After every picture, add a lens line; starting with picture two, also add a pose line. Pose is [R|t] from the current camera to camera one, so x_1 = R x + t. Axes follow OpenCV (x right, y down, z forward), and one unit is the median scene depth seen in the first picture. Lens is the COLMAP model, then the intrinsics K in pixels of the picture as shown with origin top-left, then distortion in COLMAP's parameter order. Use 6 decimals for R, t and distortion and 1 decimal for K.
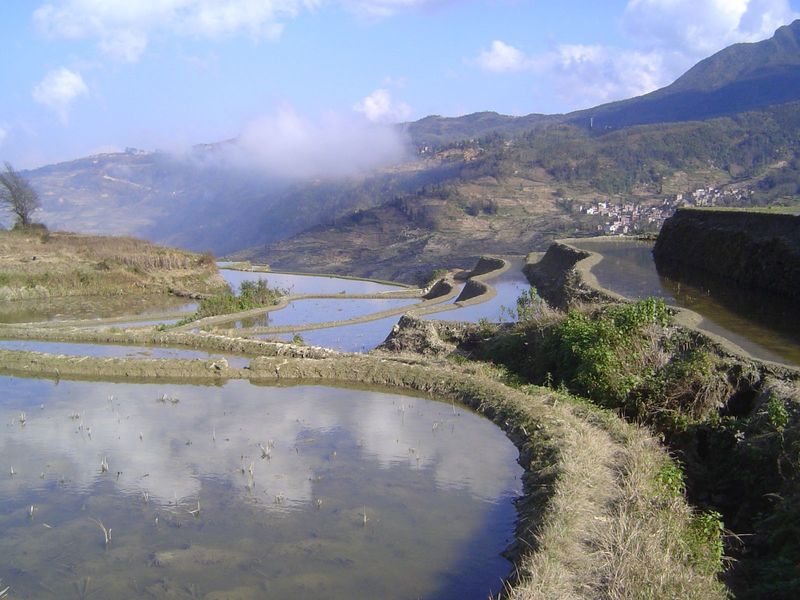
lens RADIAL K [[912.0, 0, 397.1], [0, 912.0, 298.5], [0, 0, 1]] dist [-0.133121, 0.000000]
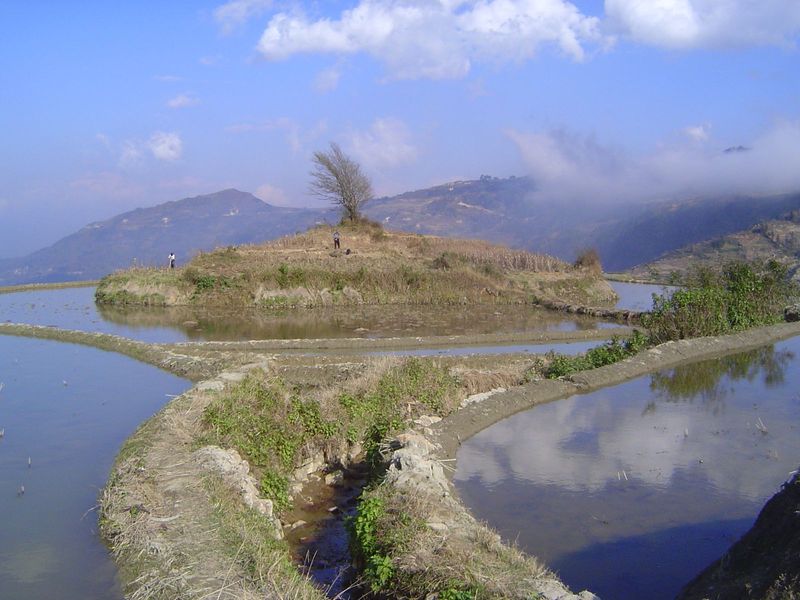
lens RADIAL K [[912.0, 0, 398.7], [0, 912.0, 302.7], [0, 0, 1]] dist [-0.133121, 0.000000]
pose [[0.928840, 0.026470, -0.369535, -0.096535], [-0.035860, 0.999184, -0.018564, 0.008723], [0.368742, 0.030494, 0.929031, 0.336058]]
